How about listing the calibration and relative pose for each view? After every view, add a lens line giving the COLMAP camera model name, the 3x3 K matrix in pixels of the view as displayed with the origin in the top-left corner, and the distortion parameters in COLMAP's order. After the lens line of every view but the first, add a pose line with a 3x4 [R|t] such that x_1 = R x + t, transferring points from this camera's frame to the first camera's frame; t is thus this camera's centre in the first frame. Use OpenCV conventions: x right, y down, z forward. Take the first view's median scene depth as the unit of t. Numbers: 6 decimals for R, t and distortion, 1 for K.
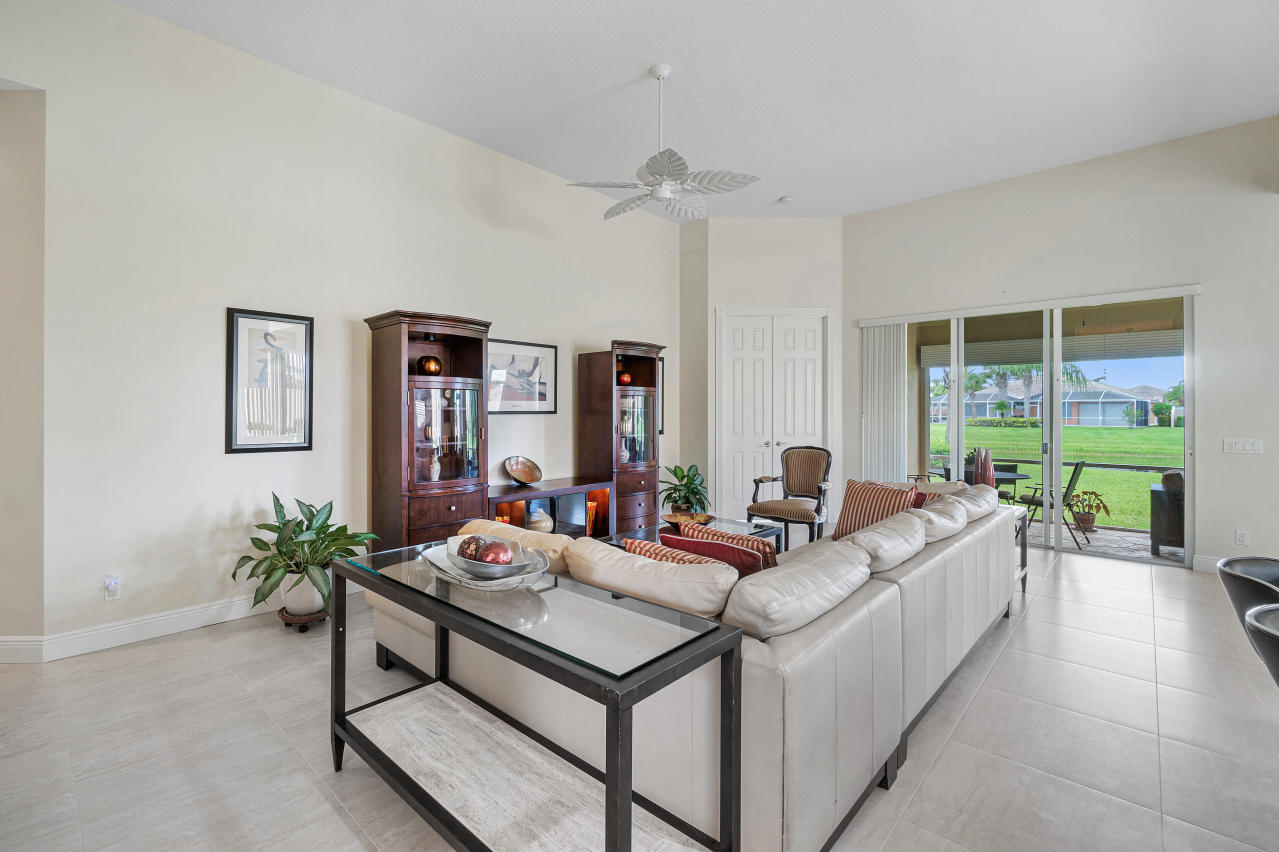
lens RADIAL K [[560.5, 0, 609.2], [0, 560.5, 420.5], [0, 0, 1]] dist [-0.000407, 0.000045]
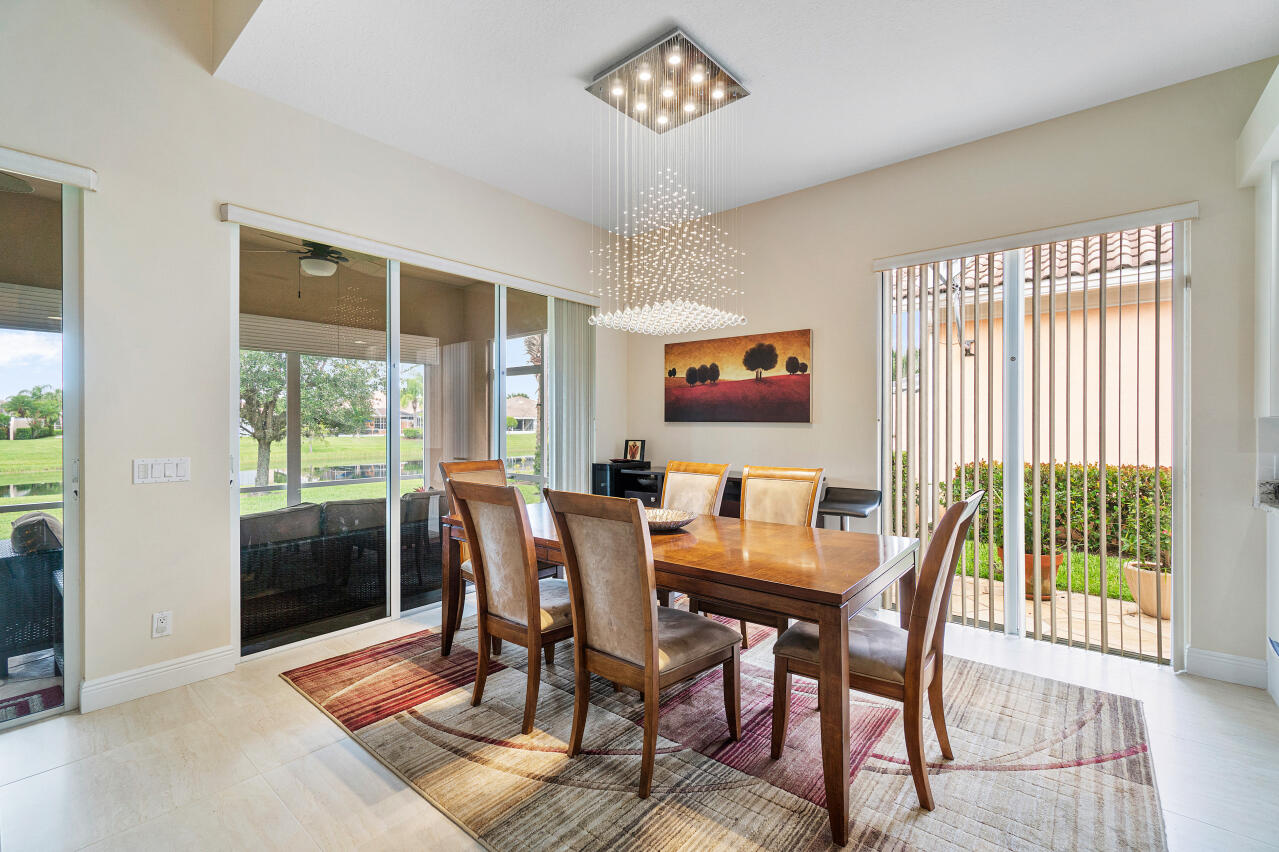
lens RADIAL K [[560.5, 0, 609.2], [0, 560.5, 420.5], [0, 0, 1]] dist [-0.000407, 0.000045]
pose [[-0.035690, 0.008539, 0.999326, 0.487338], [0.012703, 0.999887, -0.008090, 0.003684], [-0.999282, 0.012406, -0.035794, 0.512960]]
